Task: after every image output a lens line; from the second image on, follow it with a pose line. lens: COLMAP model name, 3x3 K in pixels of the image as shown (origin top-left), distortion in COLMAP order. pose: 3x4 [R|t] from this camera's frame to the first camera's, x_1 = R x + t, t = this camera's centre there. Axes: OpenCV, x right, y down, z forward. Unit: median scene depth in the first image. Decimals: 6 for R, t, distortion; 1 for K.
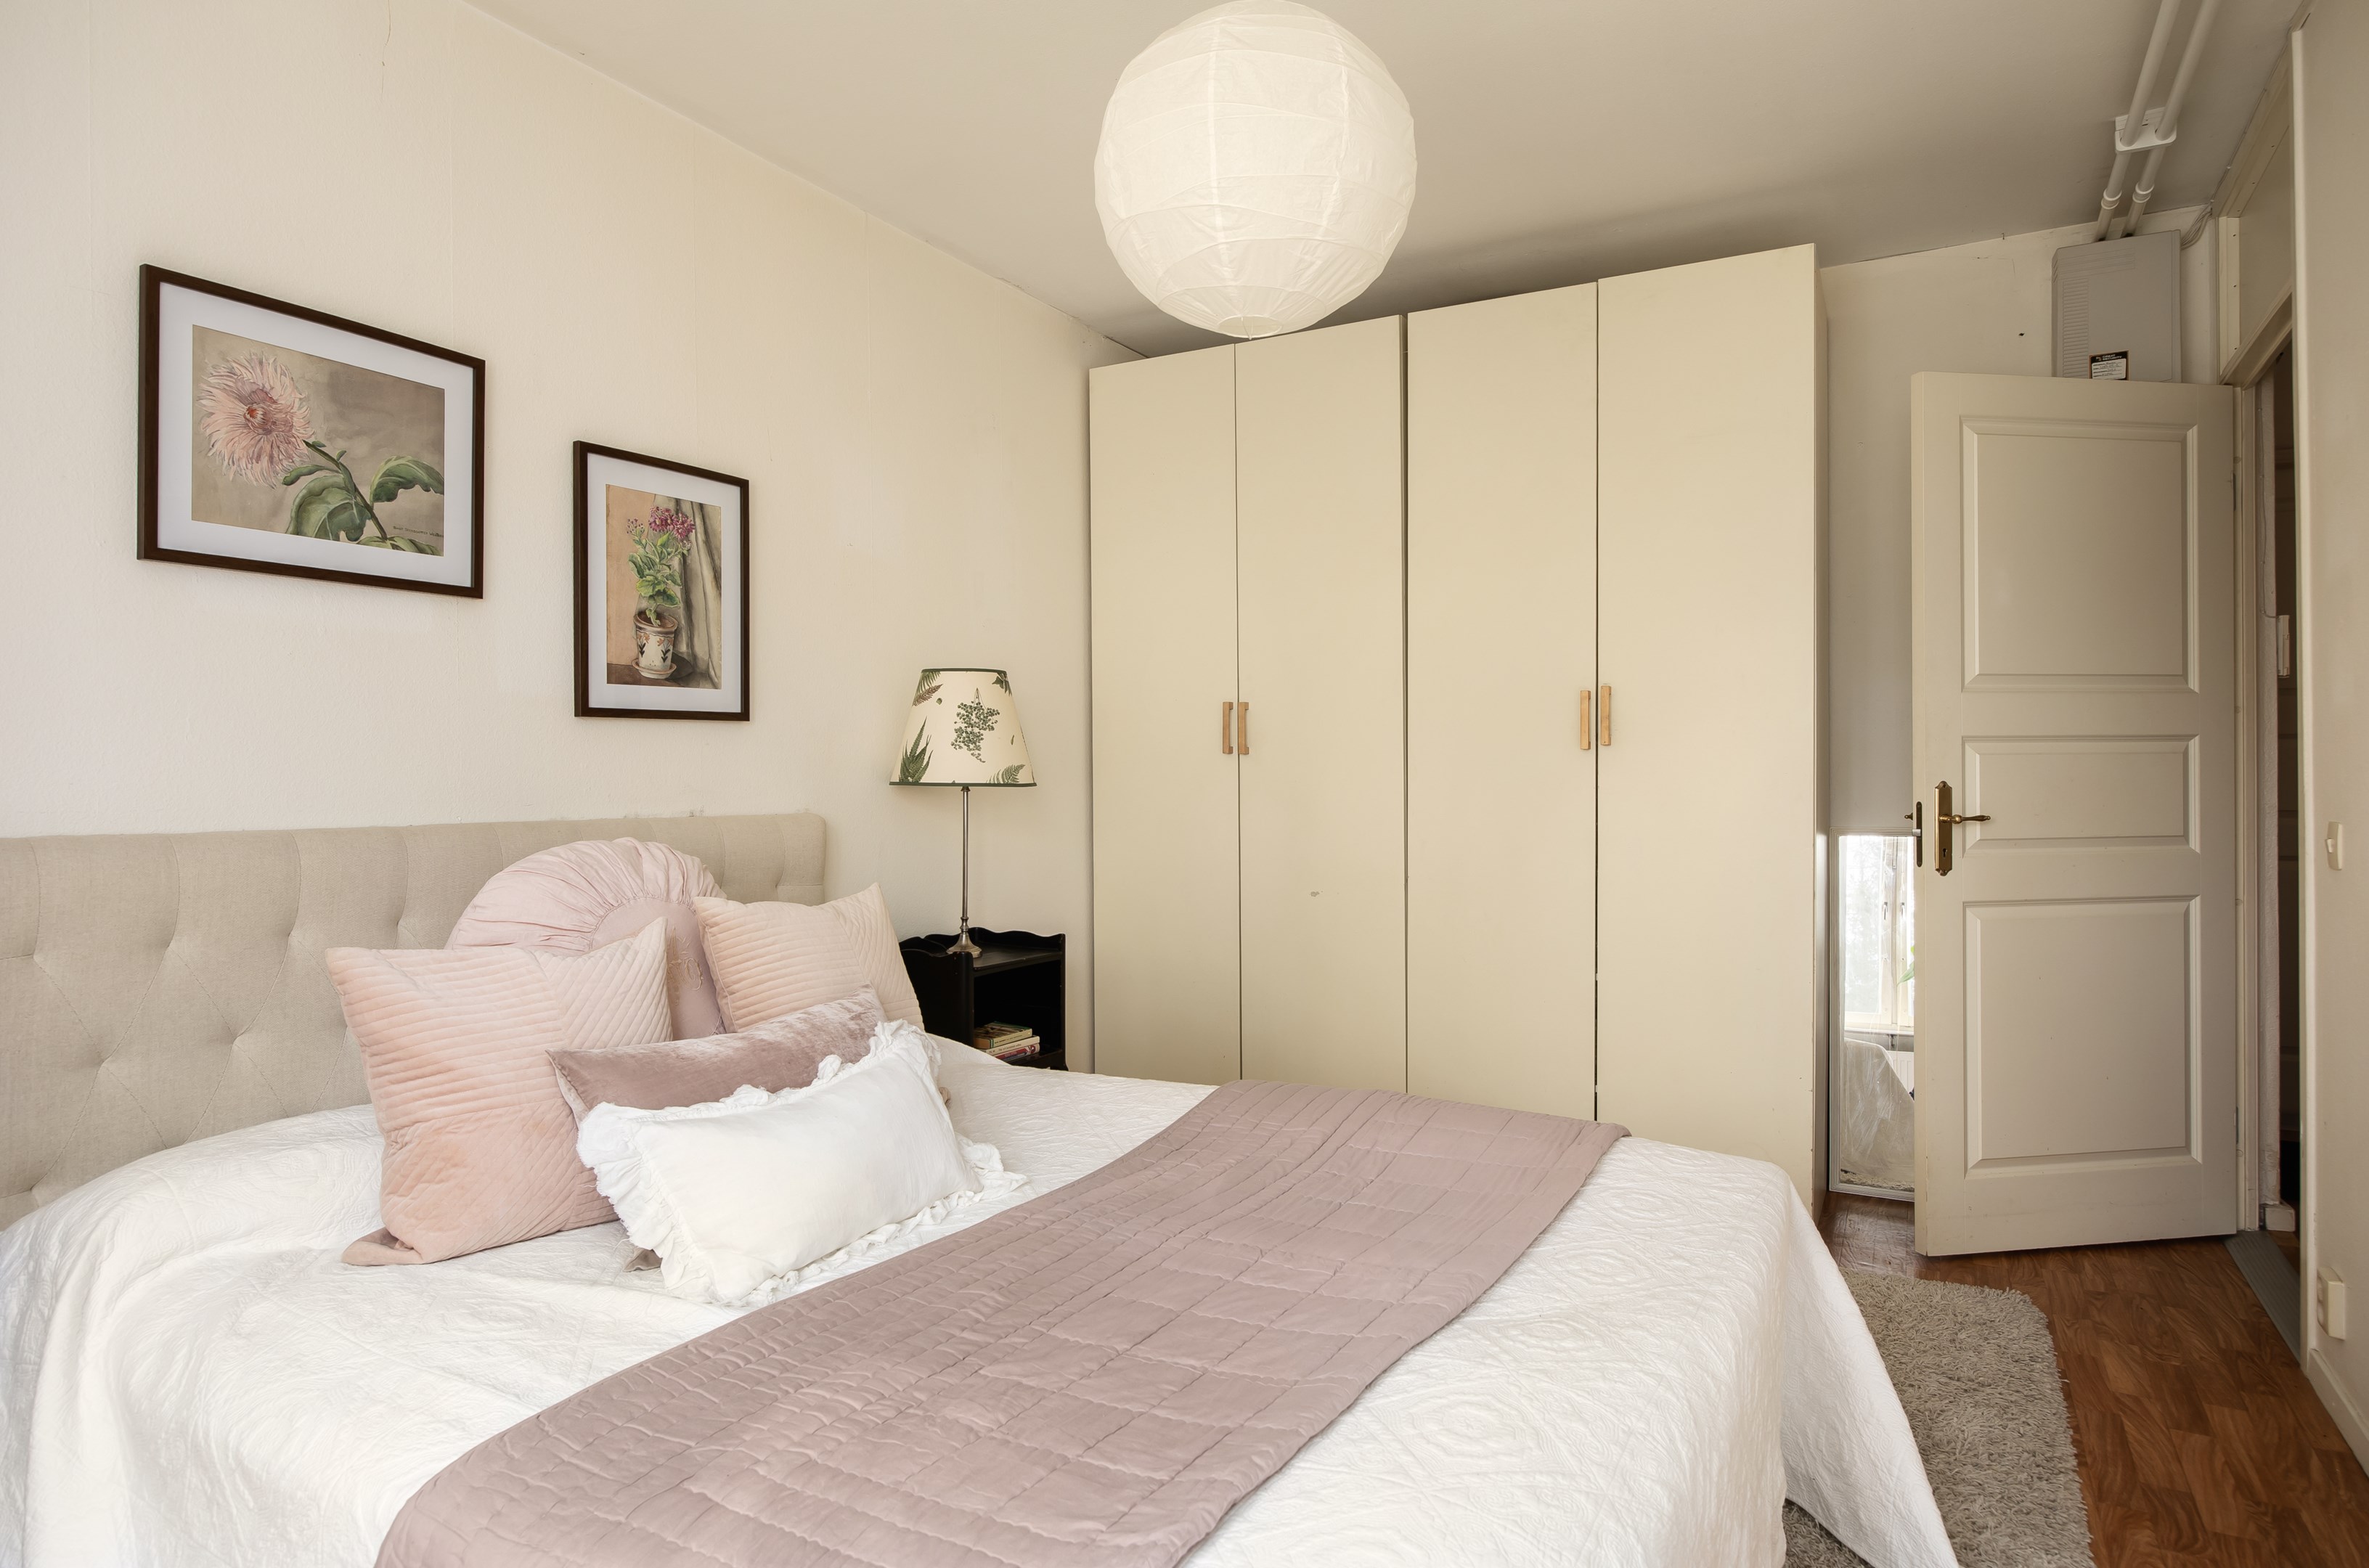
lens RADIAL K [[1343.8, 0, 1186.1], [0, 1343.8, 769.9], [0, 0, 1]] dist [-0.000551, -0.001694]
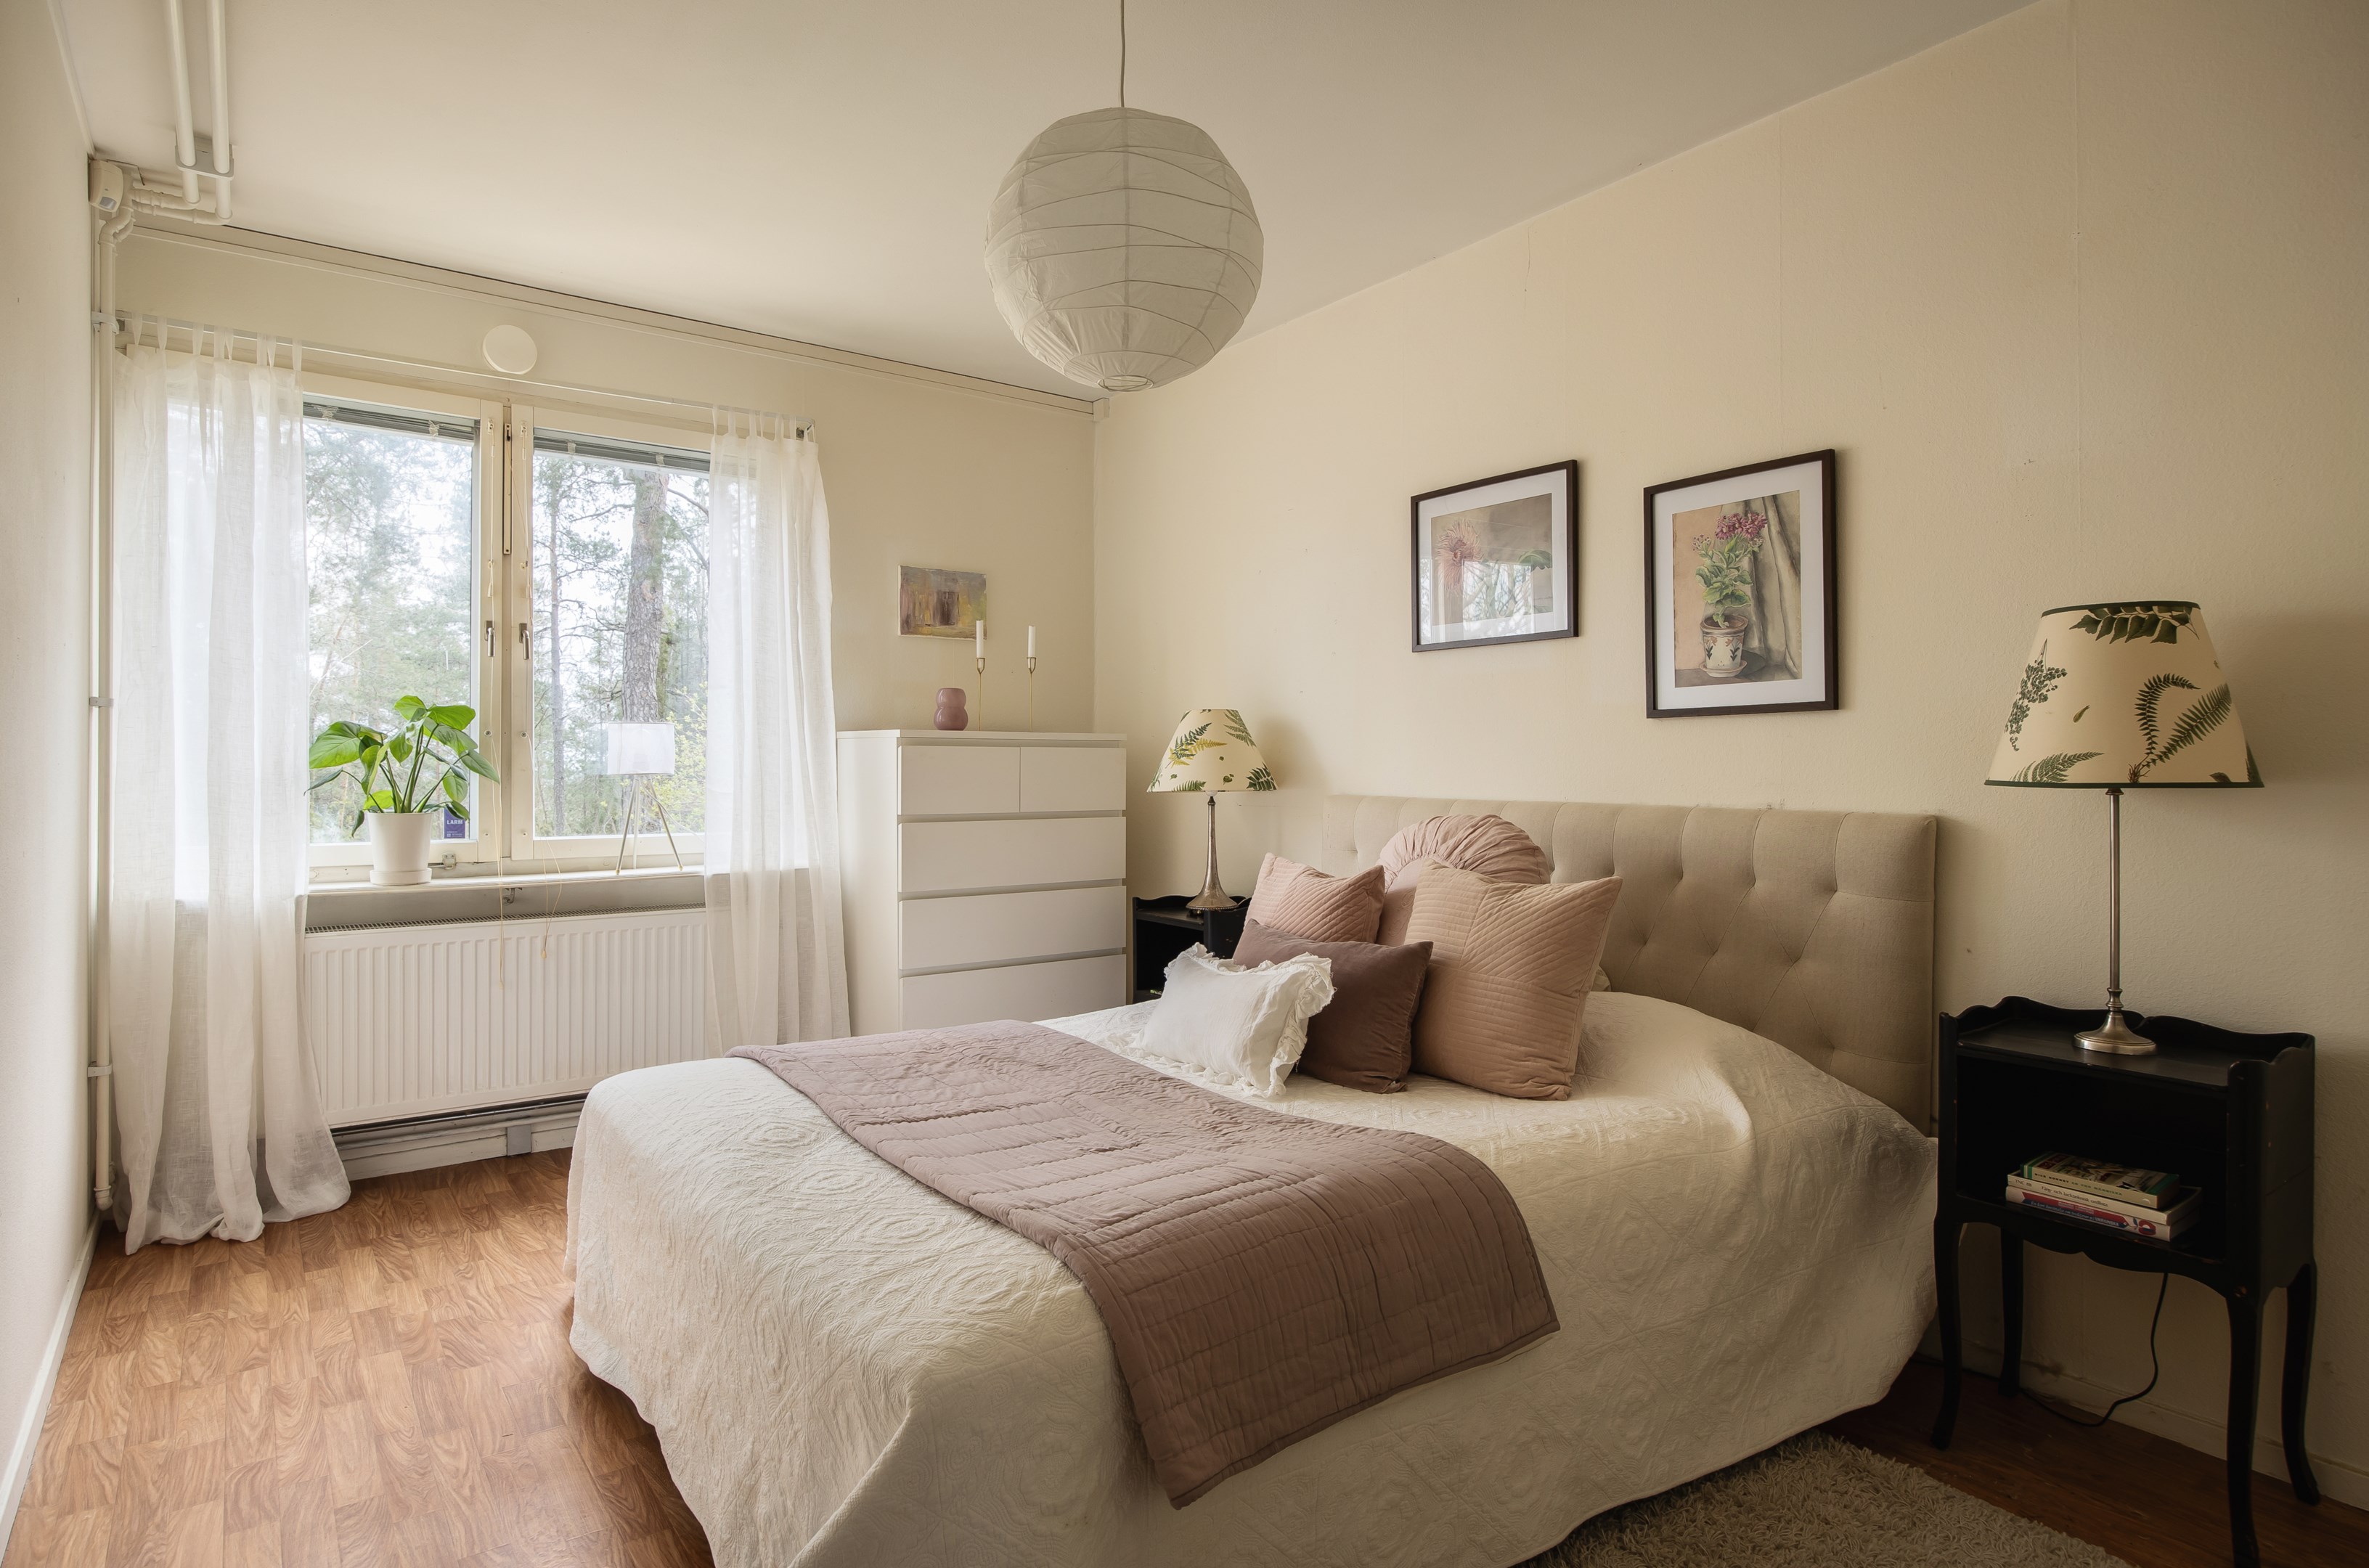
lens RADIAL K [[1265.9, 0, 1177.4], [0, 1265.9, 776.8], [0, 0, 1]] dist [0.004413, 0.000668]
pose [[-0.418073, 0.009549, -0.908363, 0.700010], [0.001178, 0.999950, 0.009969, 0.000908], [0.908413, 0.003097, -0.418063, 1.019503]]
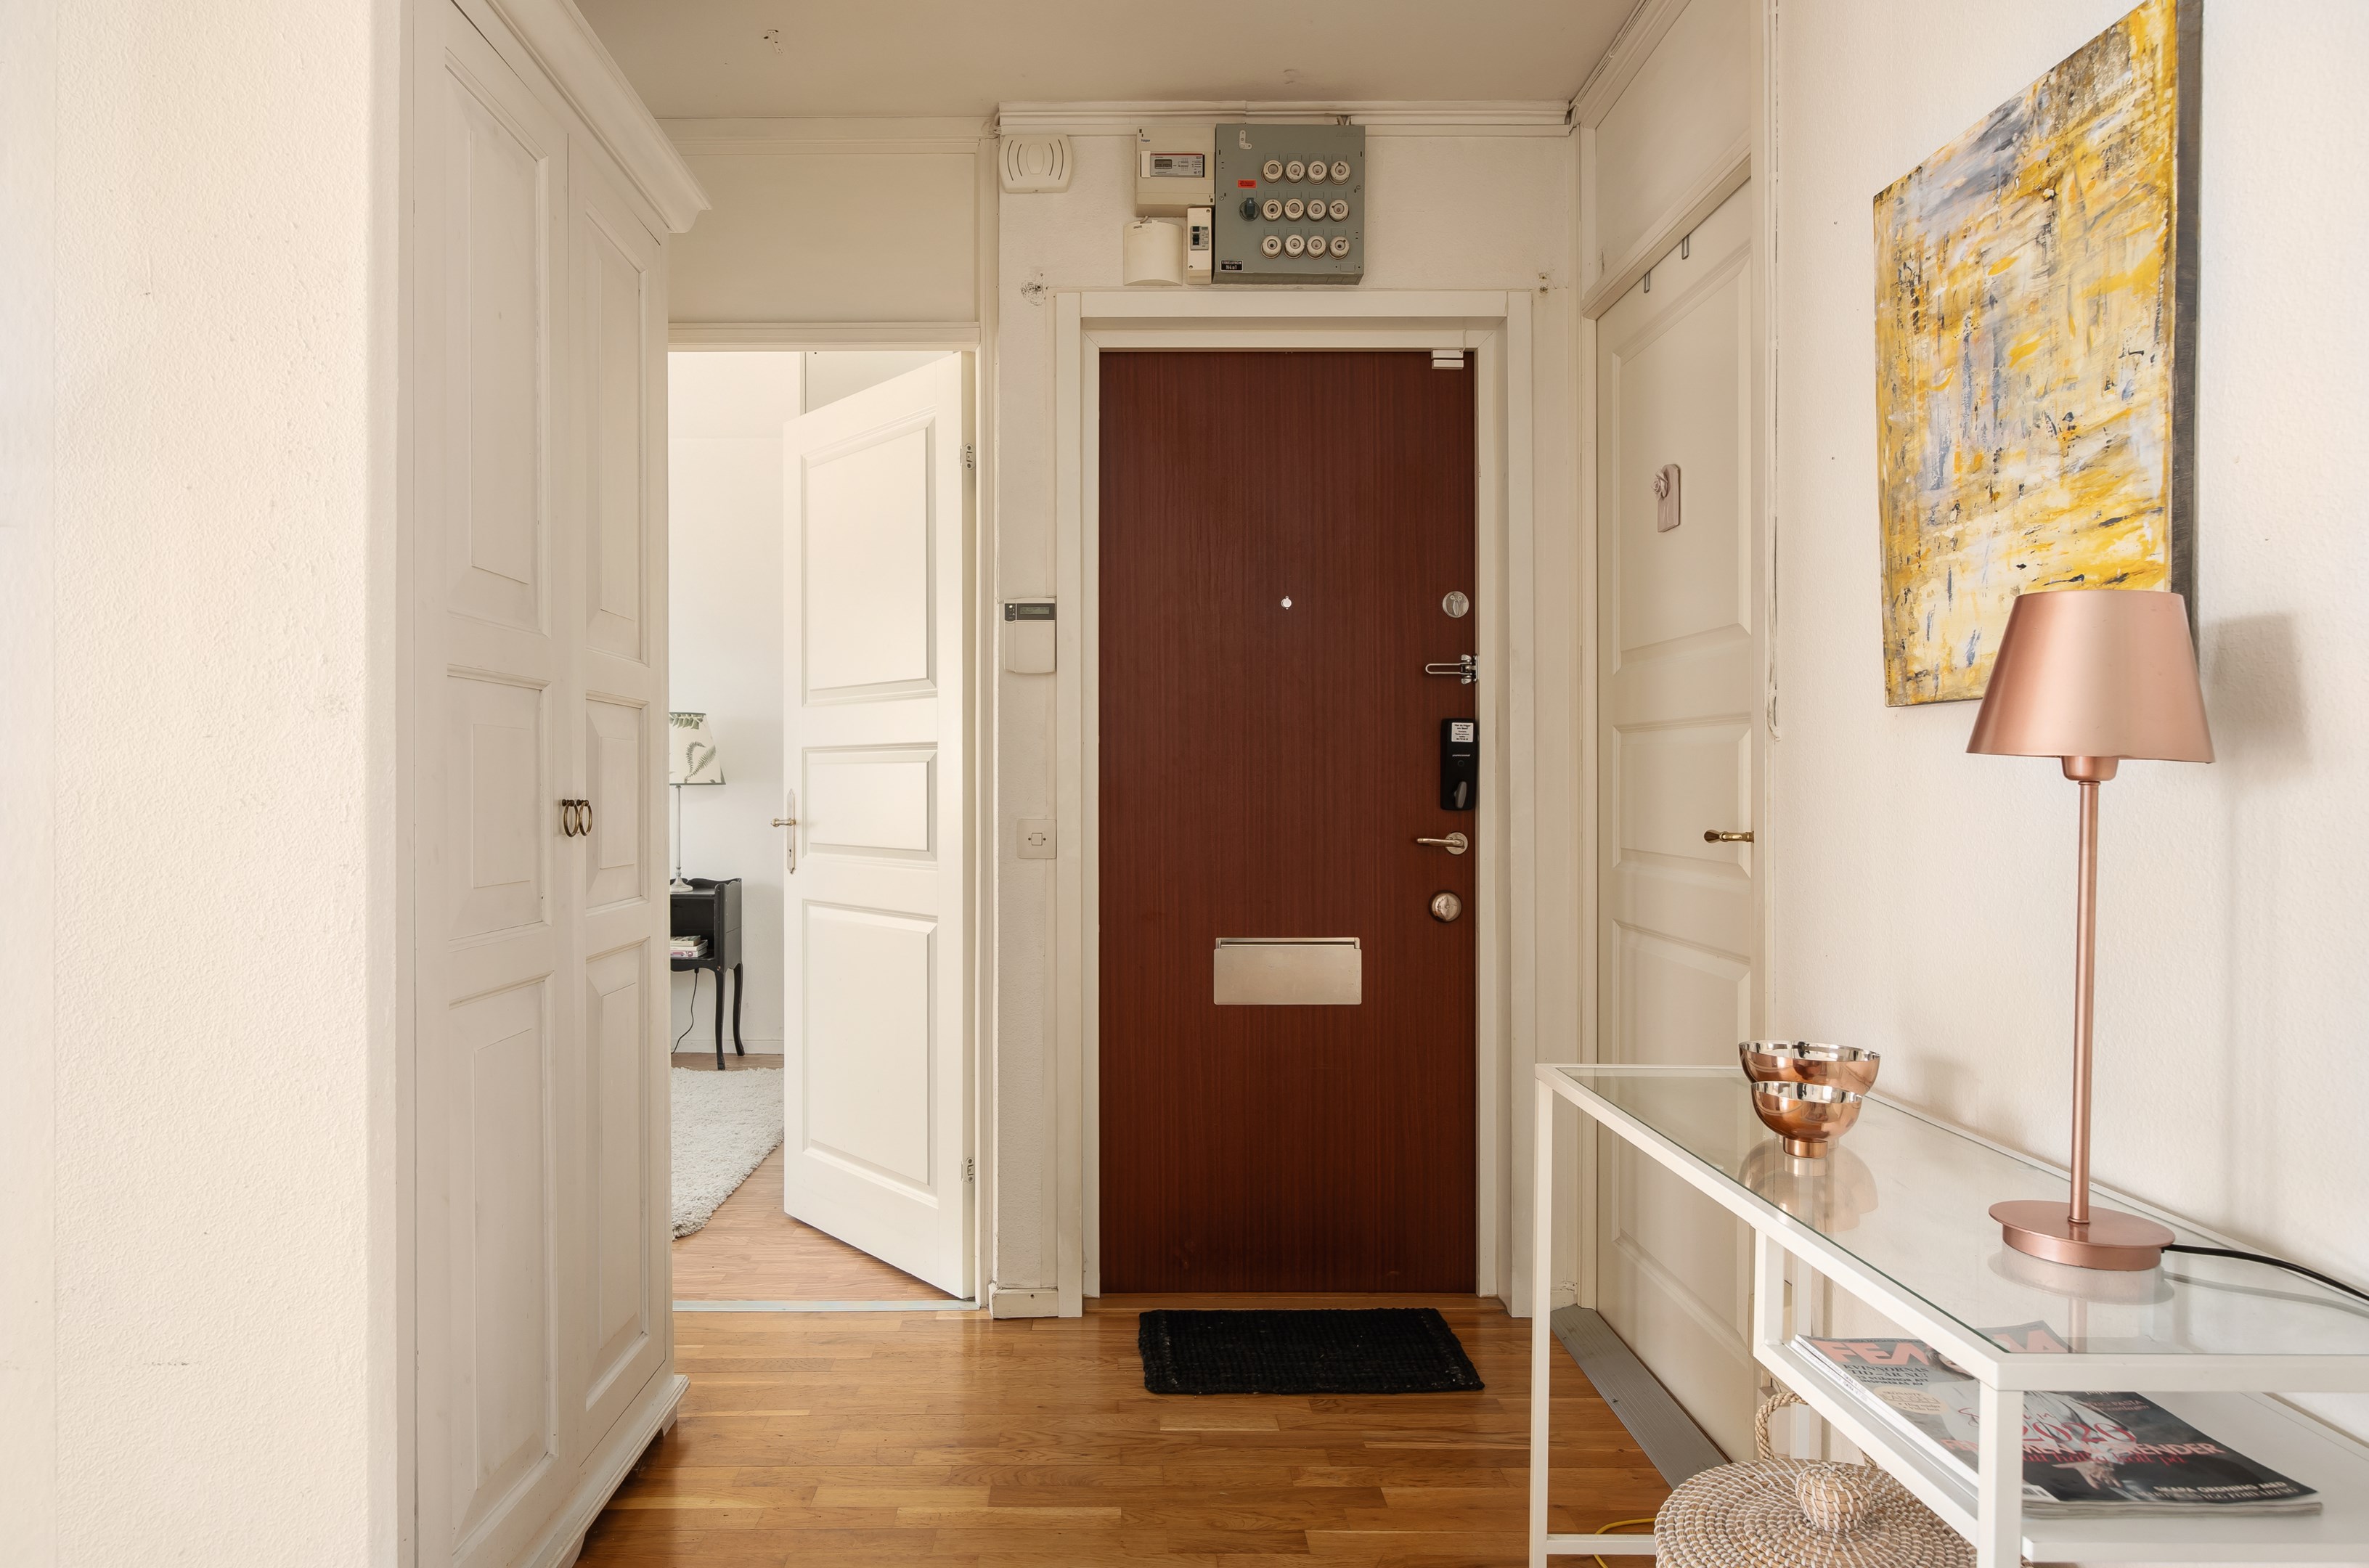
lens RADIAL K [[1492.4, 0, 1174.7], [0, 1492.4, 782.0], [0, 0, 1]] dist [0.000499, 0.001384]
pose [[0.521230, 0.005519, -0.853399, 1.992124], [-0.004154, 0.999984, 0.003930, -0.001266], [0.853406, 0.001496, 0.521244, 0.699147]]
